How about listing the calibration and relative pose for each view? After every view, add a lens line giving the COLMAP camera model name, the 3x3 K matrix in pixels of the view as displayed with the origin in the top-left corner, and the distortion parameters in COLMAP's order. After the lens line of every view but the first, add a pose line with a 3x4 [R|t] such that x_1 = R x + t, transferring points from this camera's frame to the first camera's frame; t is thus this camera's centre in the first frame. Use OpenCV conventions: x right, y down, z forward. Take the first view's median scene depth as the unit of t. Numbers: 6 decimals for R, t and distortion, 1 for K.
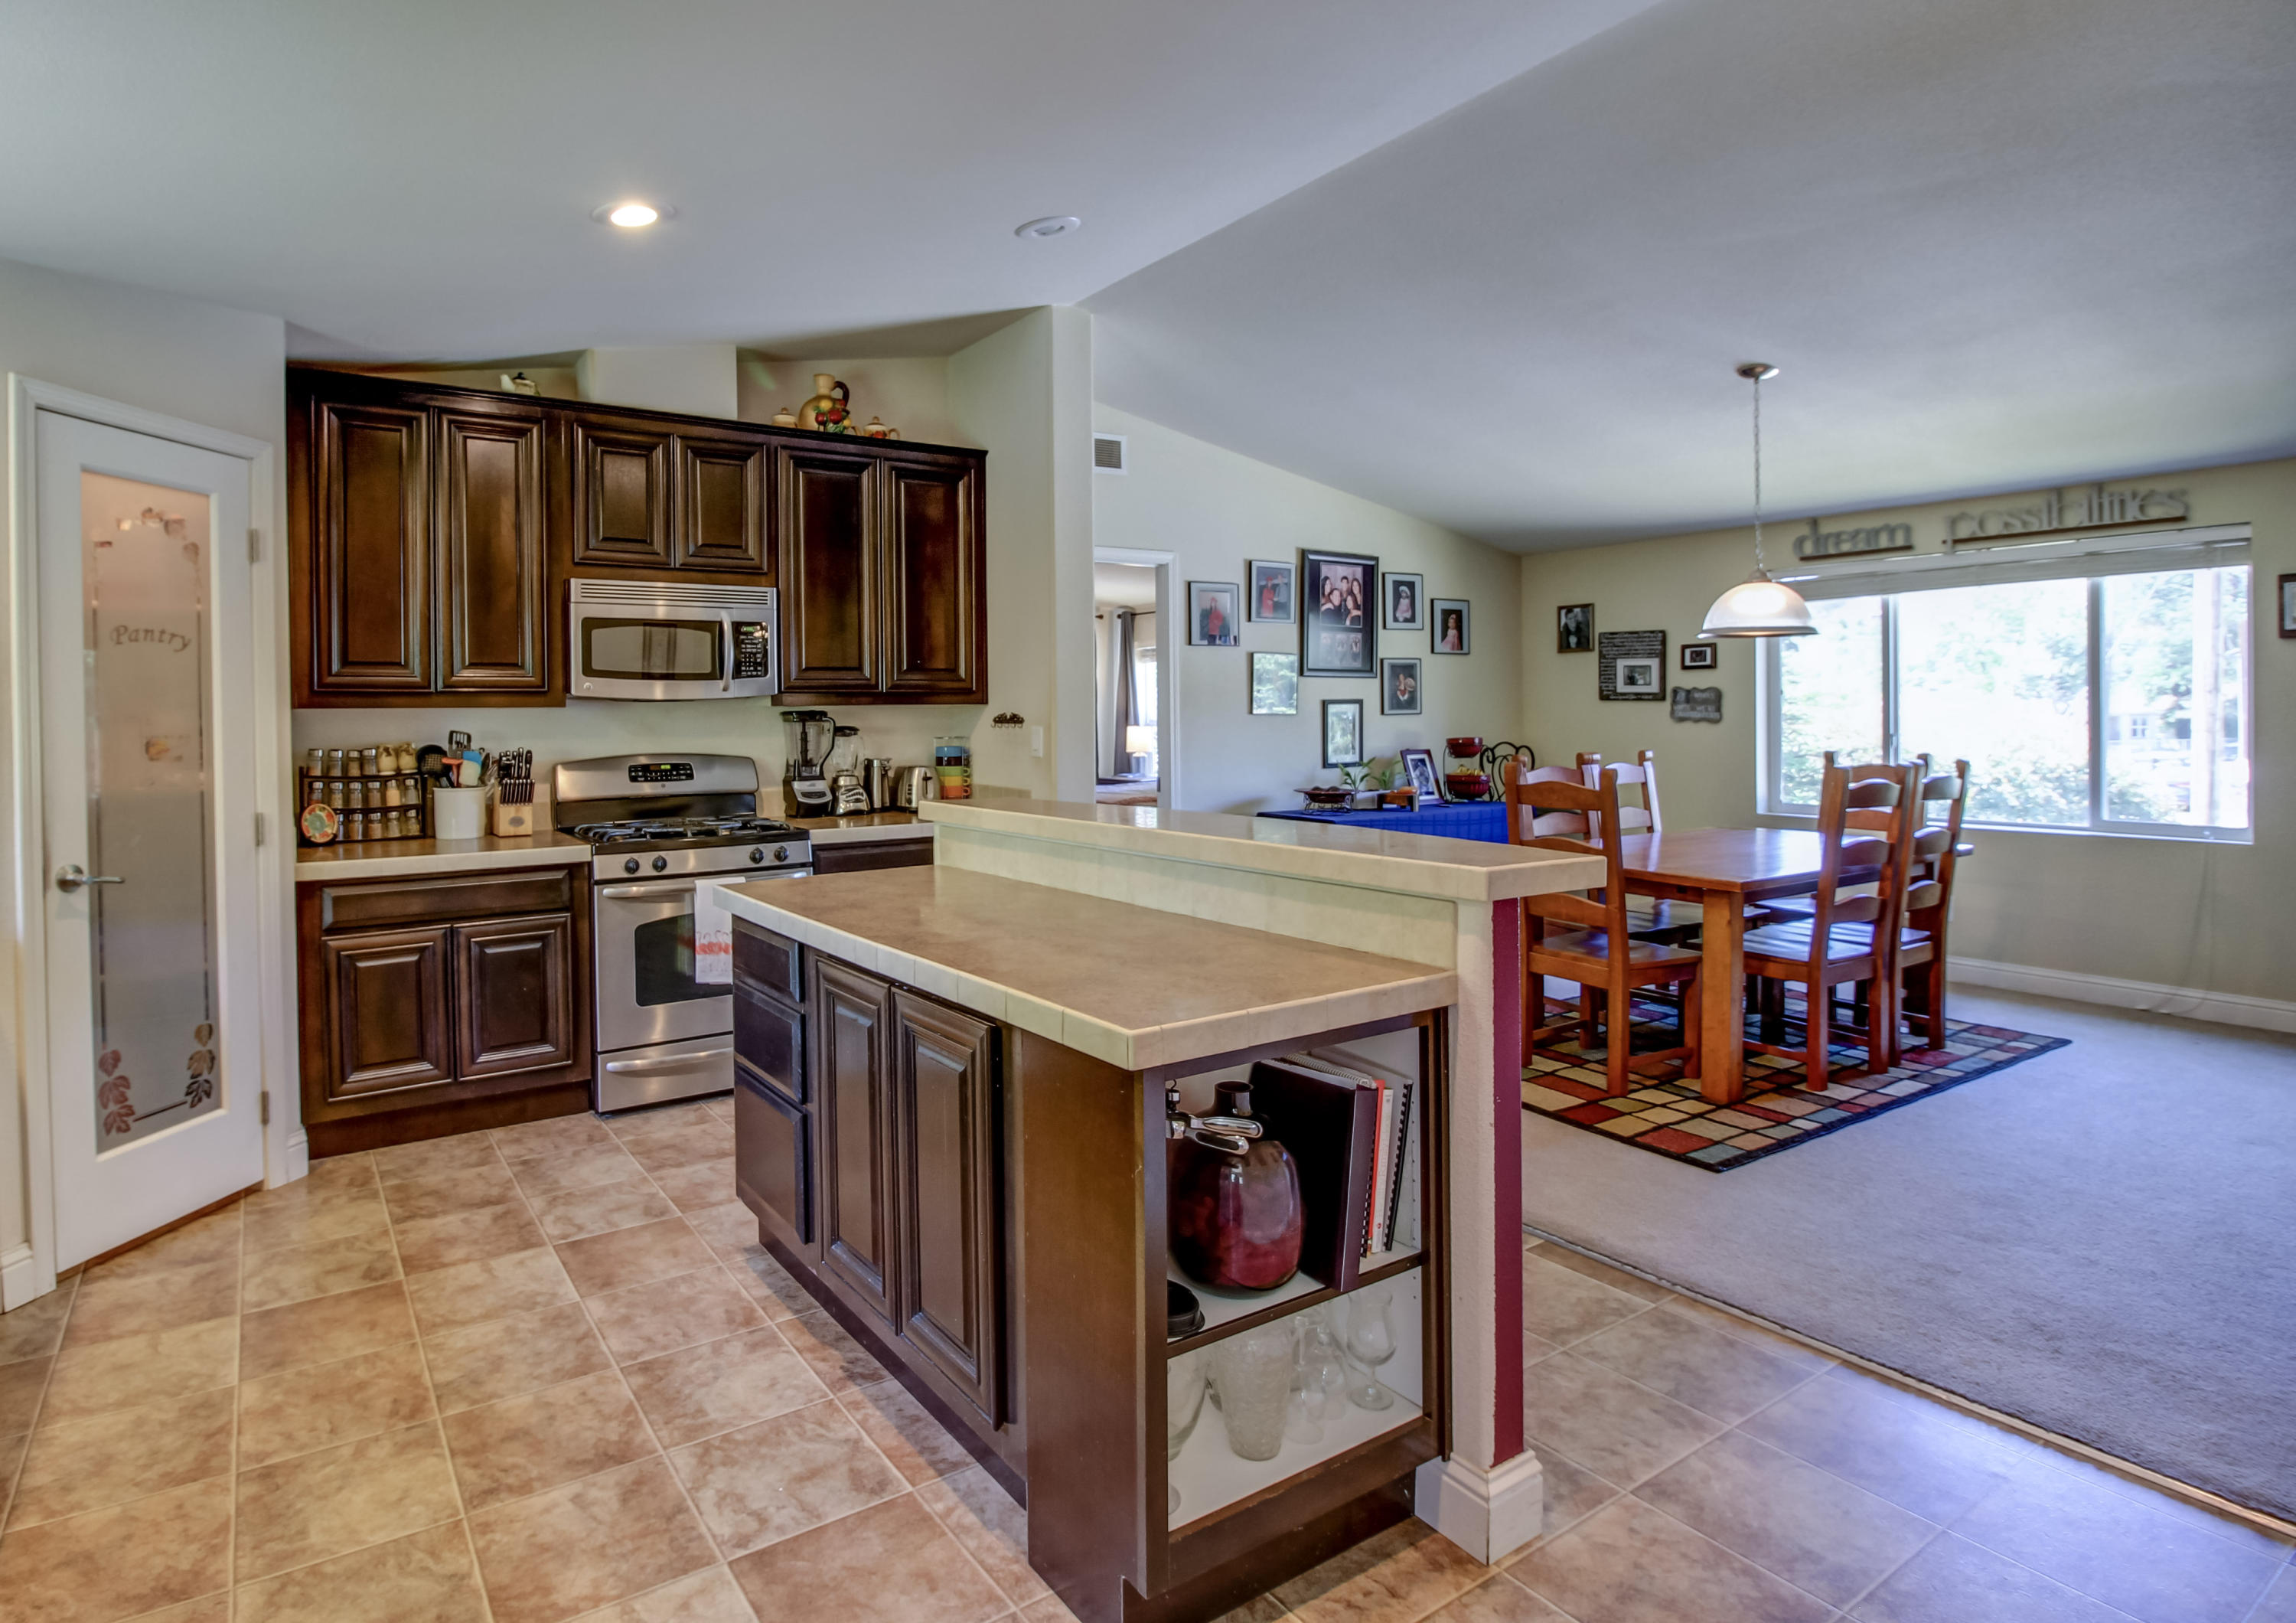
lens RADIAL K [[1246.2, 0, 1035.9], [0, 1246.2, 717.6], [0, 0, 1]] dist [0.001078, -0.008495]
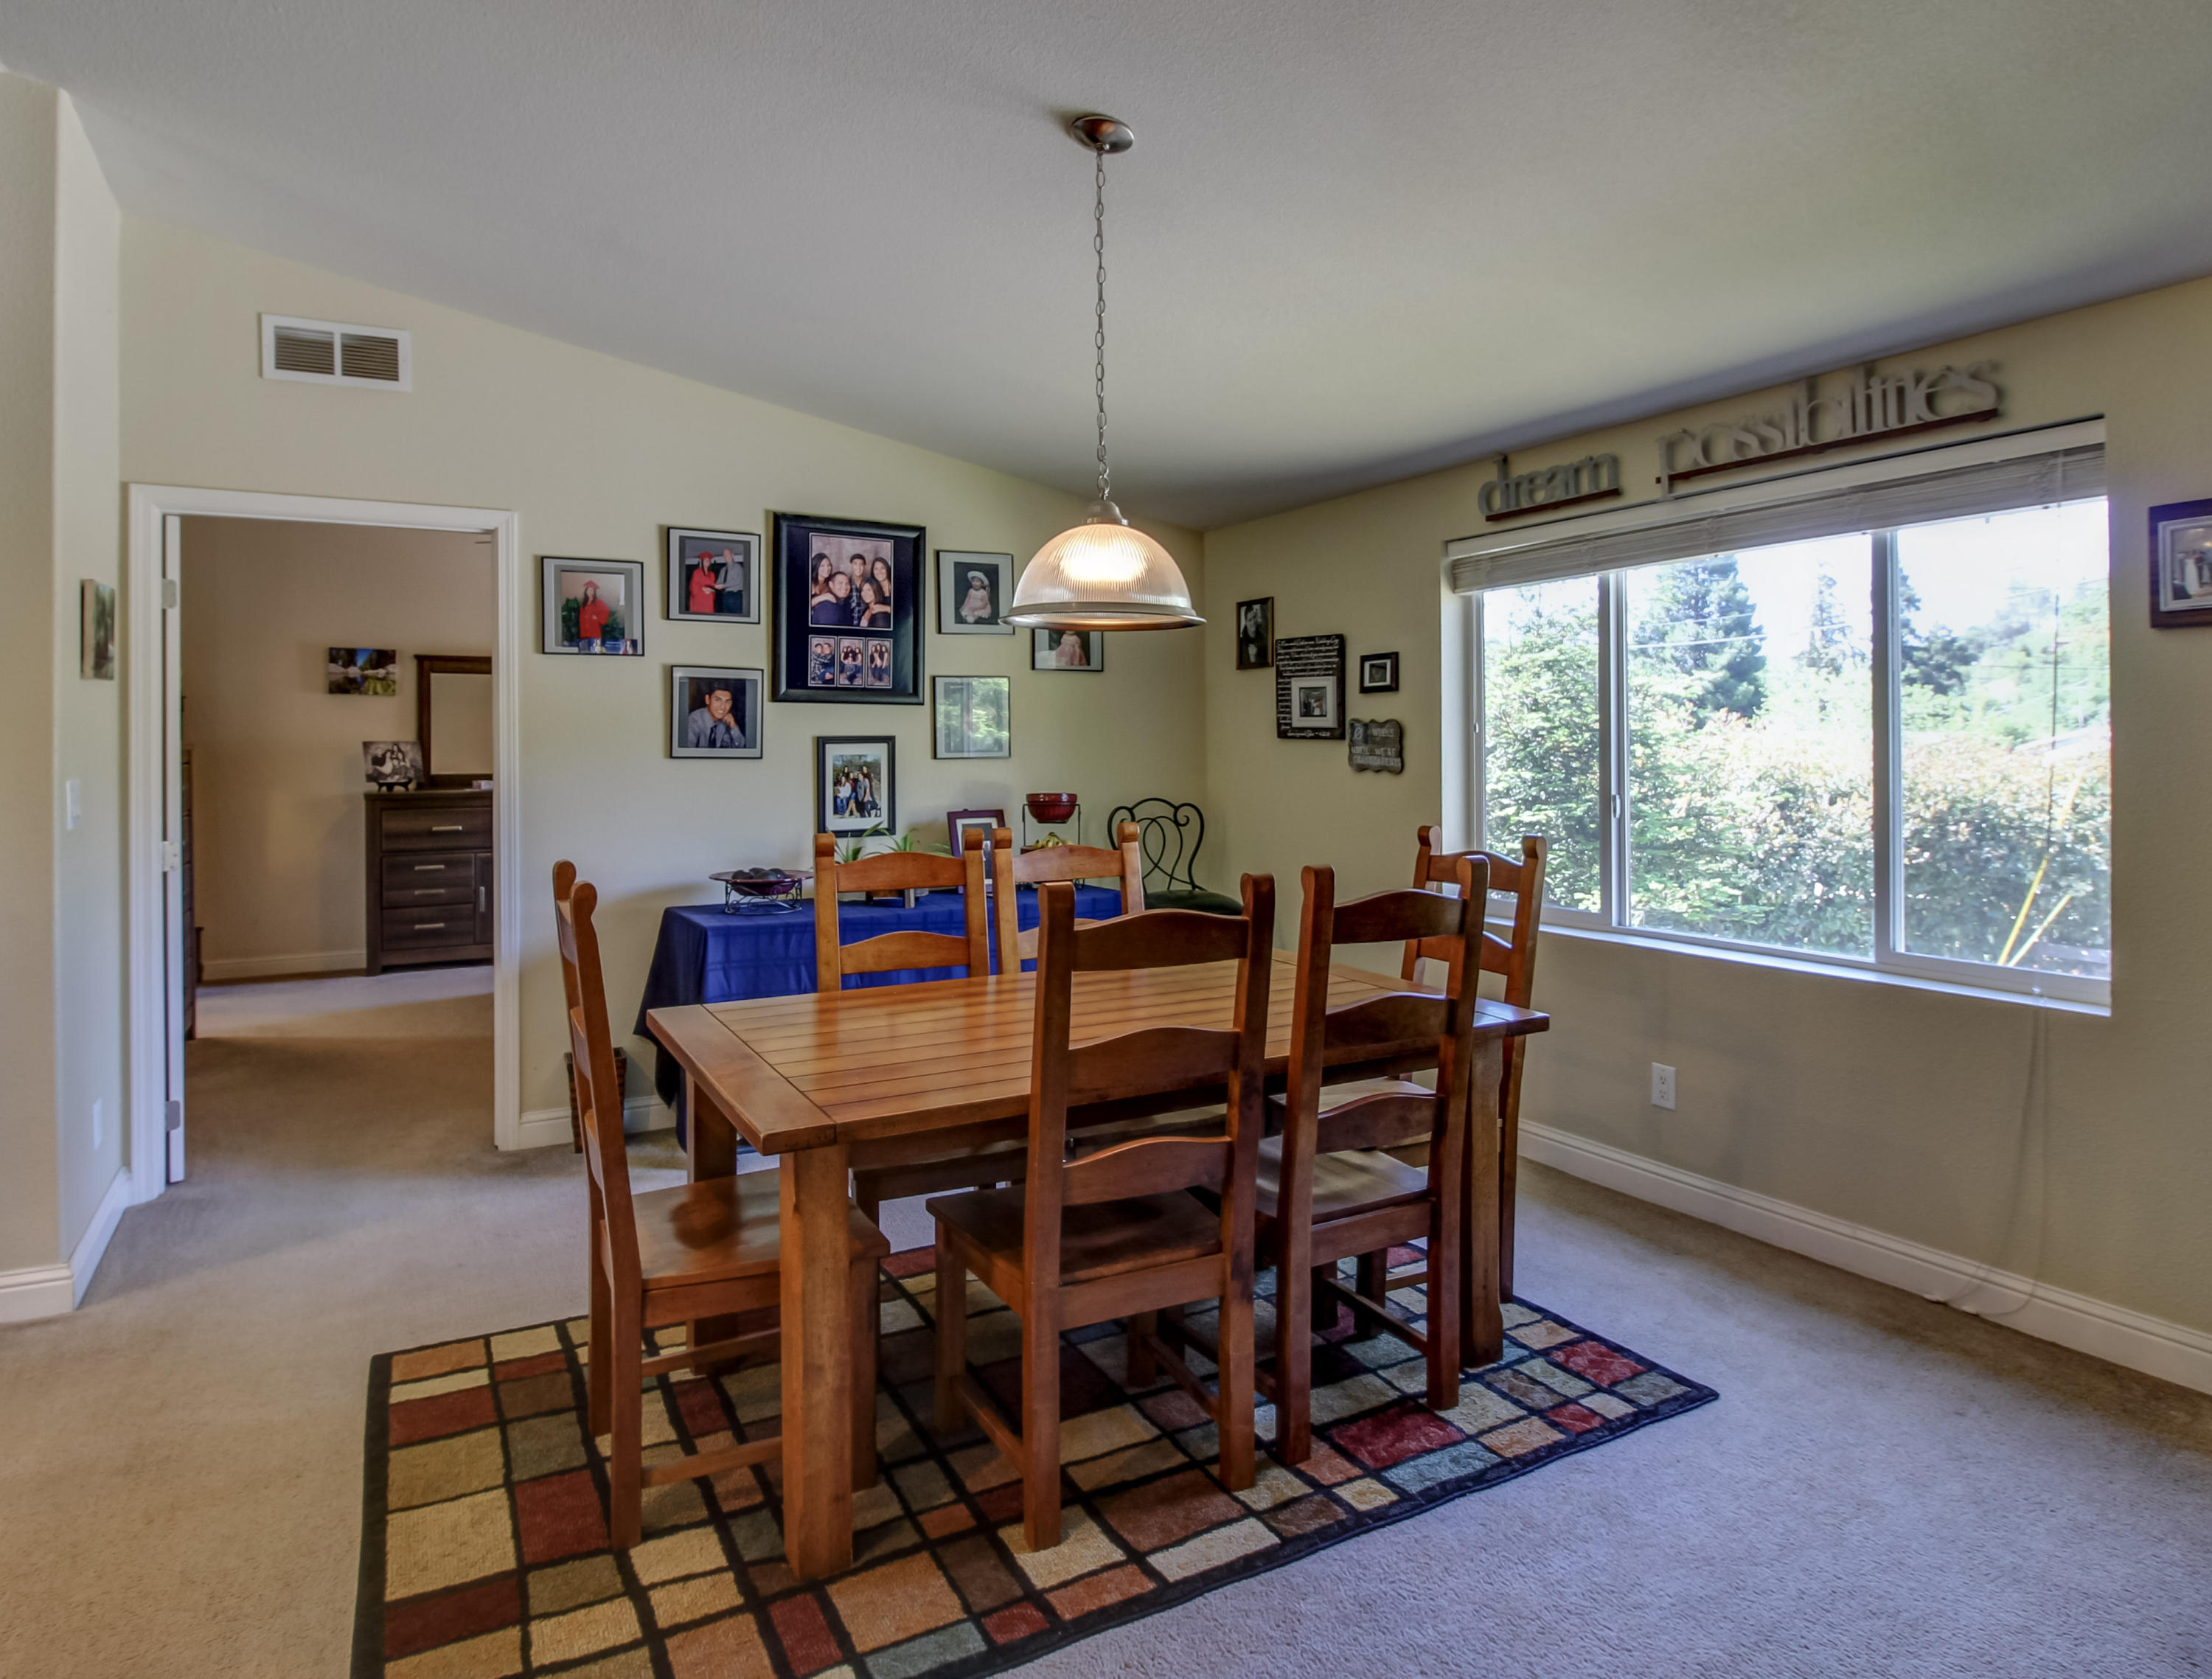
lens RADIAL K [[1295.2, 0, 1110.5], [0, 1295.2, 731.6], [0, 0, 1]] dist [-0.001348, -0.001033]
pose [[0.998978, 0.002728, -0.045106, 0.422893], [-0.003423, 0.999876, -0.015345, -0.007043], [0.045058, 0.015483, 0.998864, 0.309673]]
